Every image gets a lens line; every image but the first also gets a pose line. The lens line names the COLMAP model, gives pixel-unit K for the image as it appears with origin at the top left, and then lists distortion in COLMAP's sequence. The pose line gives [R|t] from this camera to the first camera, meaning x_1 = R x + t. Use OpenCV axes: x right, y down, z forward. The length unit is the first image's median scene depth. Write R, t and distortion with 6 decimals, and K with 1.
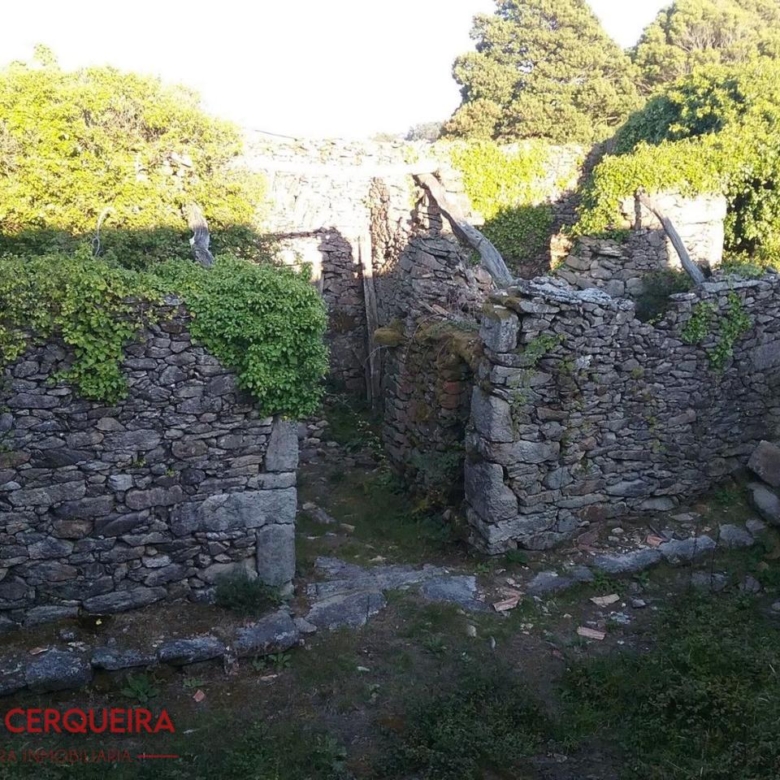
lens RADIAL K [[958.6, 0, 395.9], [0, 958.6, 385.8], [0, 0, 1]] dist [0.107429, -0.241952]
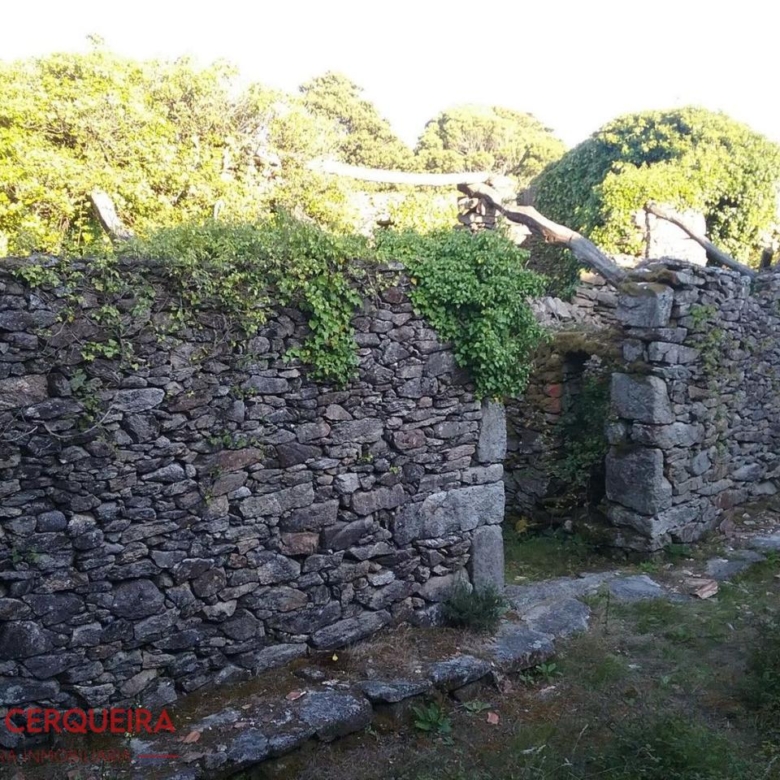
lens RADIAL K [[958.6, 0, 395.9], [0, 958.6, 385.8], [0, 0, 1]] dist [0.107429, -0.241952]
pose [[0.961712, -0.080308, 0.262031, -0.443460], [0.112653, 0.987434, -0.110832, 0.110495], [-0.249837, 0.136107, 0.958674, 0.167185]]
